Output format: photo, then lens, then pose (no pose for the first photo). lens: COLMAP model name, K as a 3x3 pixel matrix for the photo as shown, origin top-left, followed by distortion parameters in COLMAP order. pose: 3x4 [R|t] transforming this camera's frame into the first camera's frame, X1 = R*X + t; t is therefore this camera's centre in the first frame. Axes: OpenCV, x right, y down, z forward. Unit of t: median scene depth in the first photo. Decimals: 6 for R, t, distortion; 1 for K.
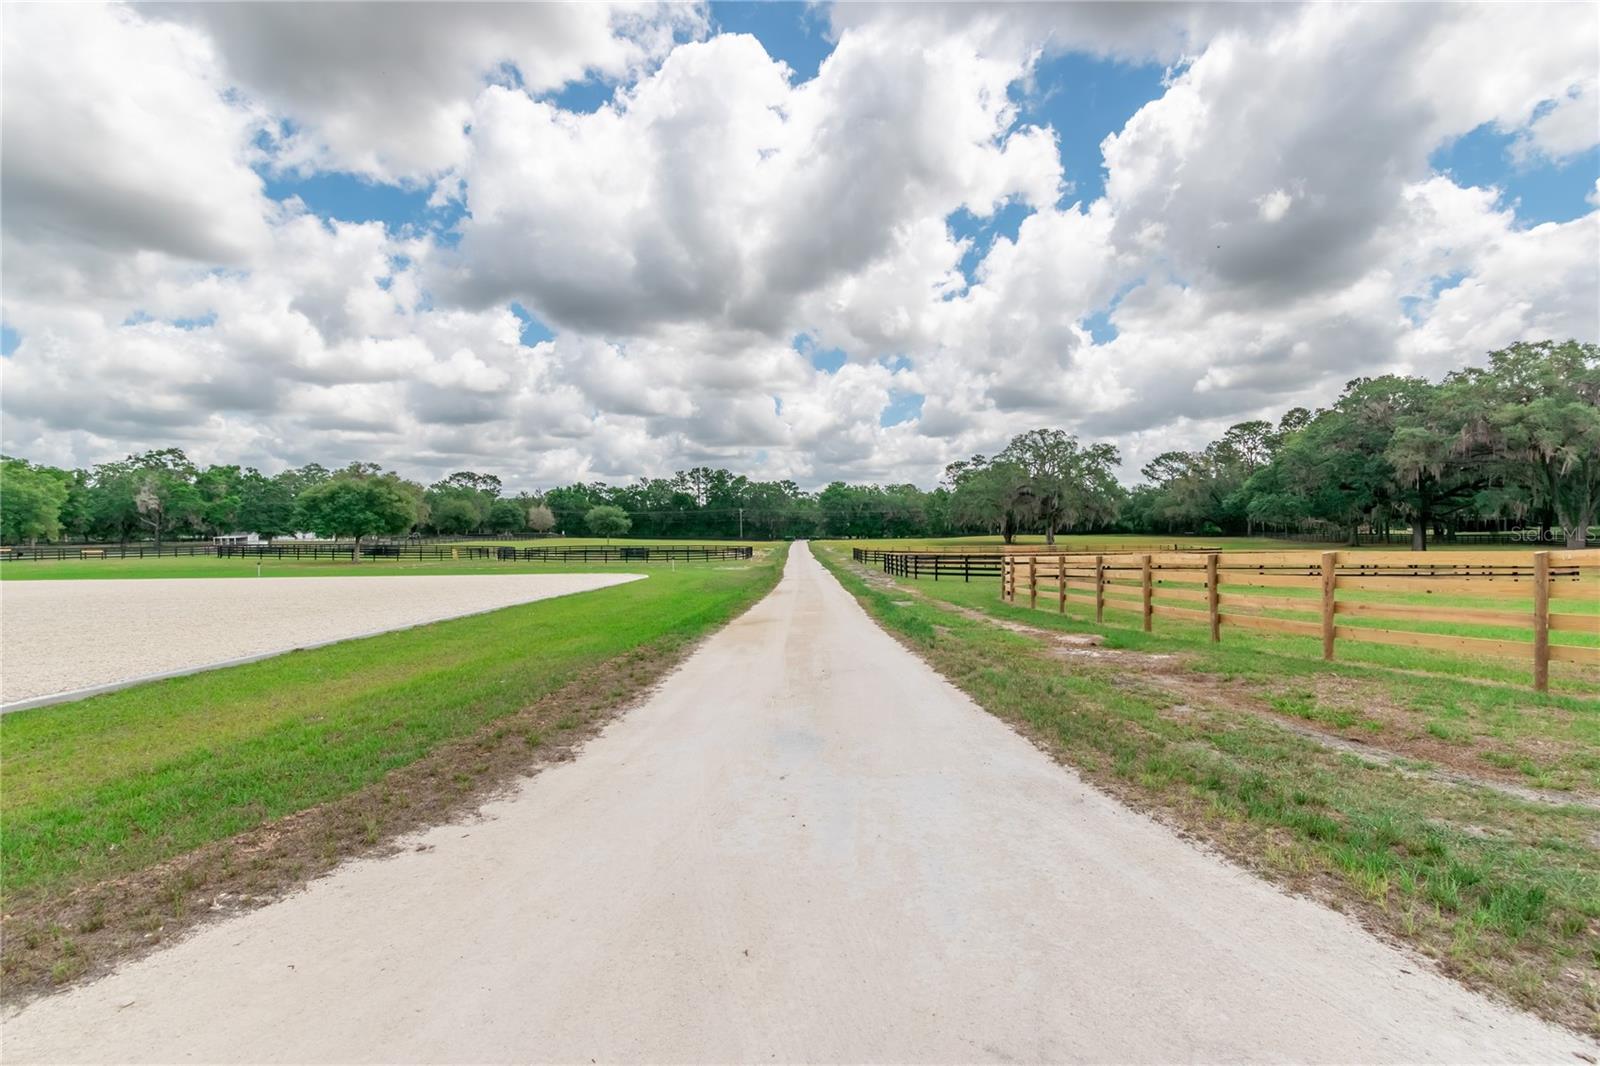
lens RADIAL K [[789.3, 0, 804.5], [0, 789.3, 540.0], [0, 0, 1]] dist [-0.004378, -0.001792]
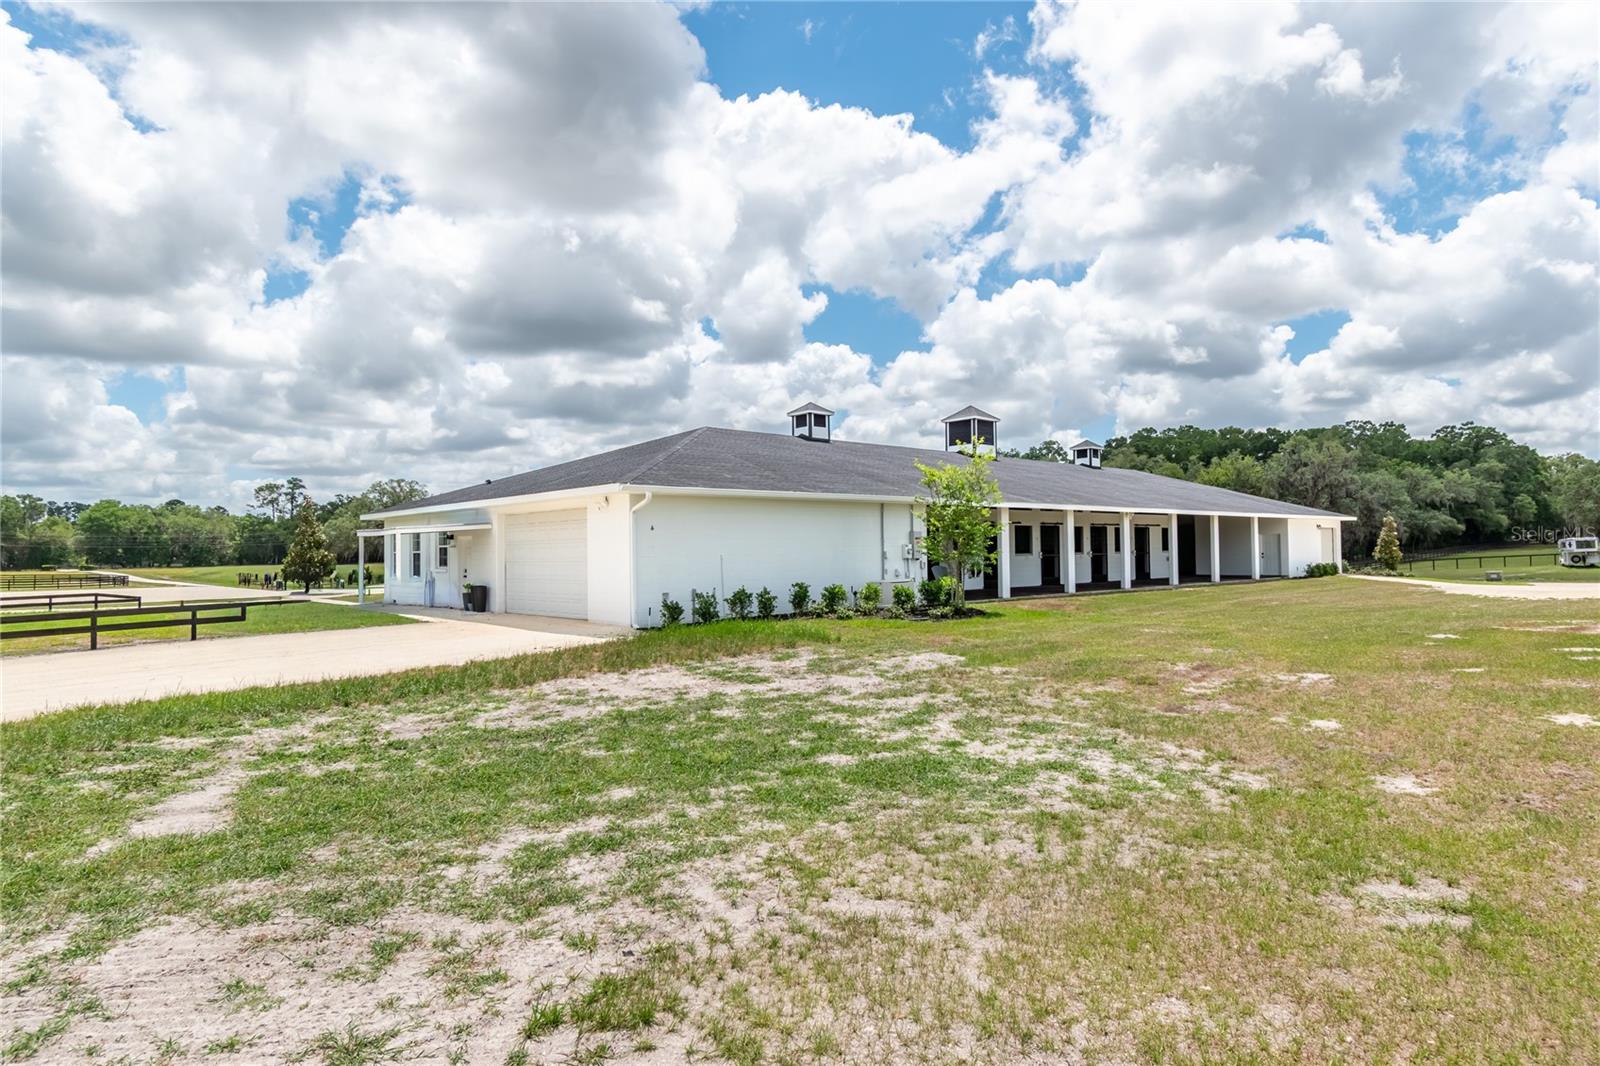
lens RADIAL K [[911.5, 0, 800.0], [0, 911.5, 533.0], [0, 0, 1]] dist [0.000637, -0.000784]
pose [[0.718227, 0.020090, 0.695519, -0.057213], [0.006736, 0.999335, -0.035822, 0.000517], [-0.695776, 0.030414, 0.717614, -0.111090]]
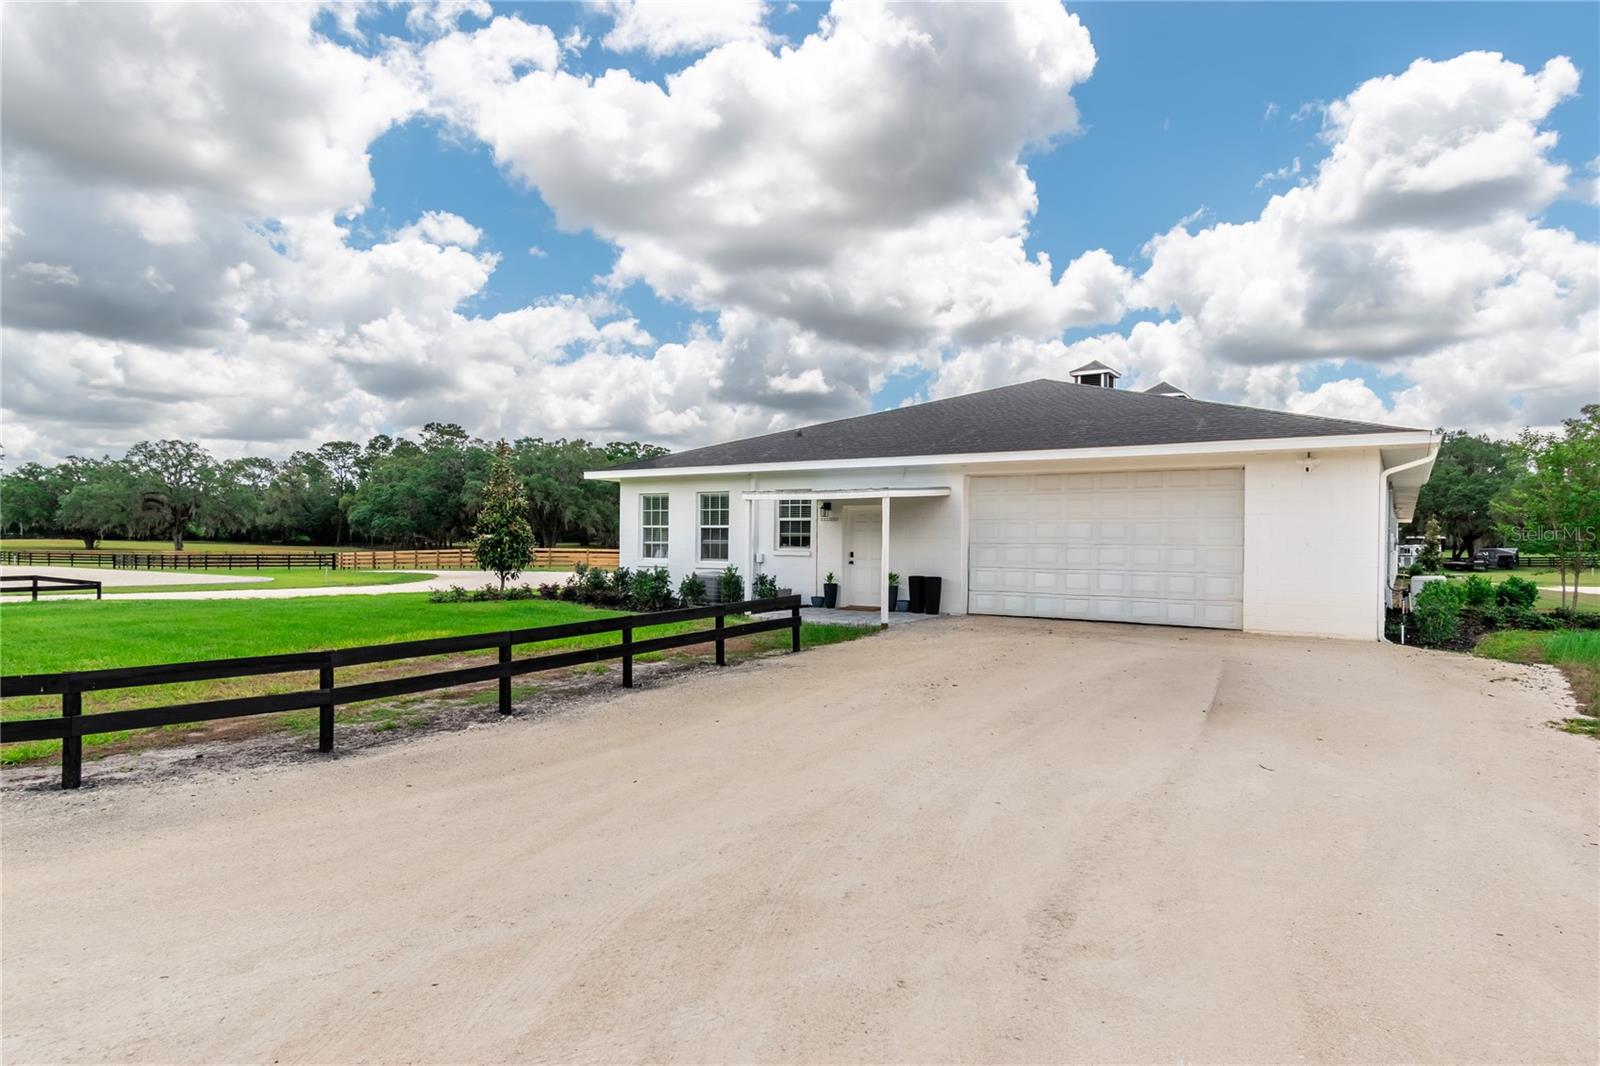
lens RADIAL K [[911.5, 0, 800.0], [0, 911.5, 533.0], [0, 0, 1]] dist [0.000637, -0.000784]
pose [[0.521561, 0.029300, 0.852711, -0.067332], [-0.013391, 0.999568, -0.026156, 0.000820], [-0.853109, 0.002223, 0.521728, -0.077663]]
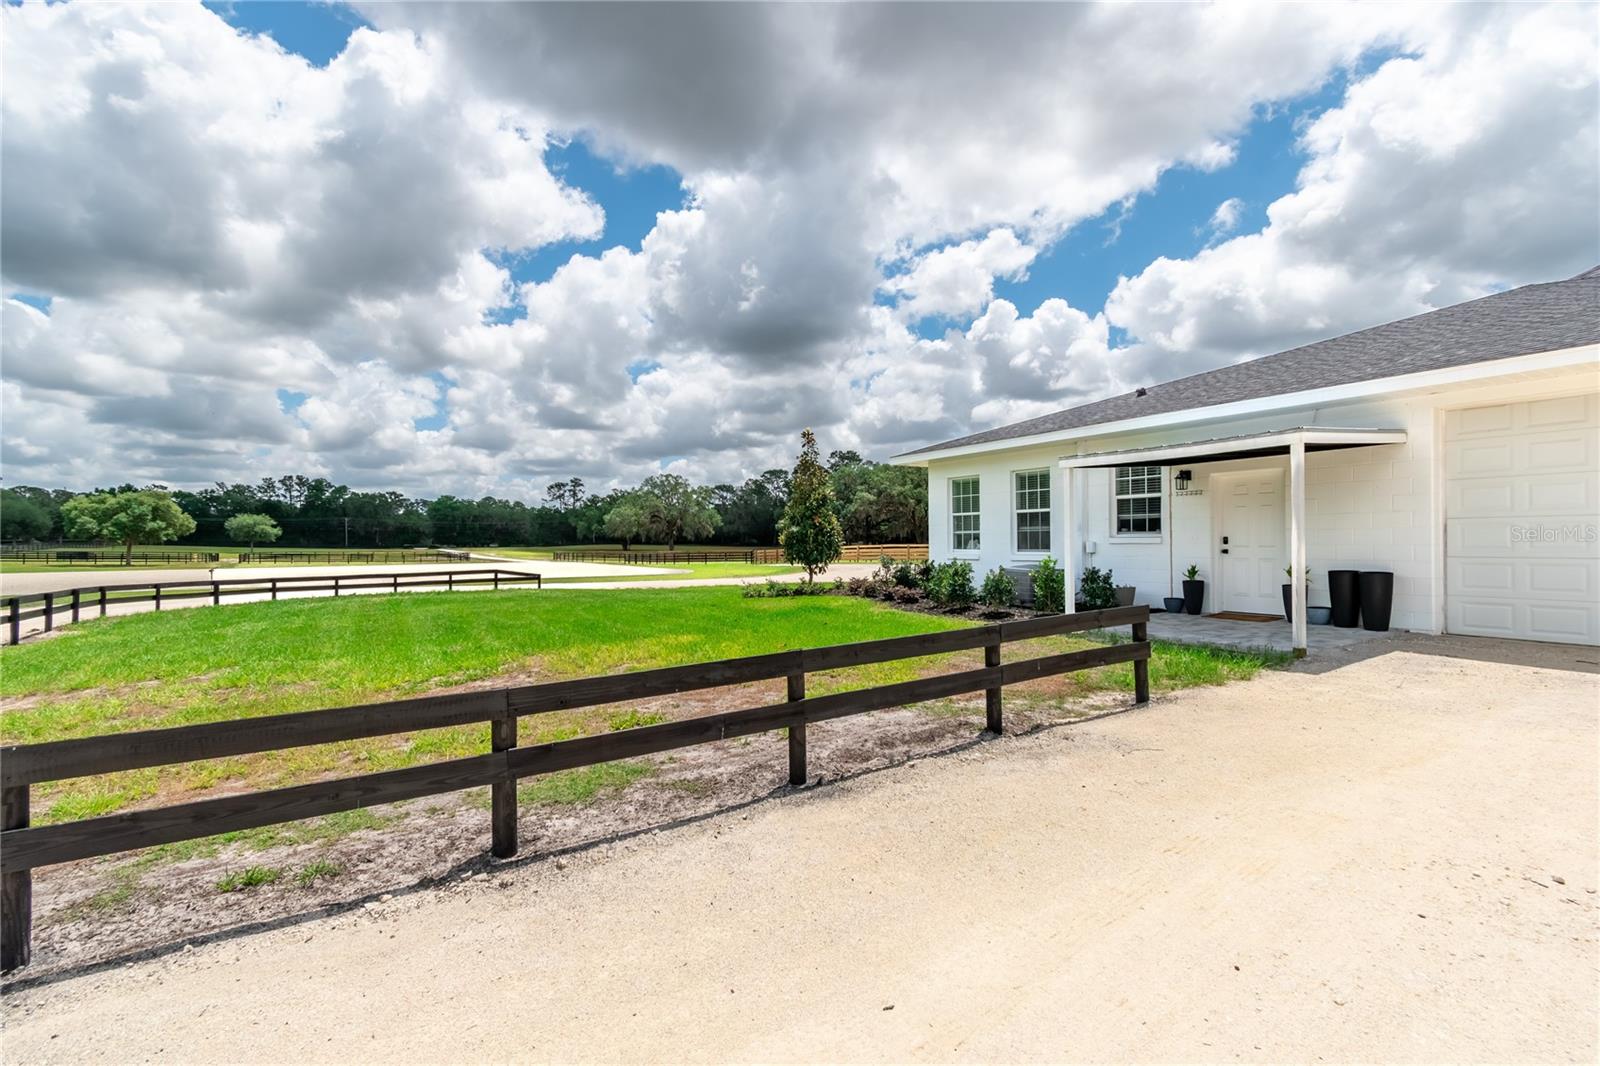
lens RADIAL K [[729.4, 0, 806.0], [0, 729.4, 537.8], [0, 0, 1]] dist [0.002200, -0.000005]
pose [[0.834106, 0.009169, 0.551528, -0.056689], [-0.000339, 0.999870, -0.016110, 0.000968], [-0.551604, 0.013251, 0.834001, -0.071196]]
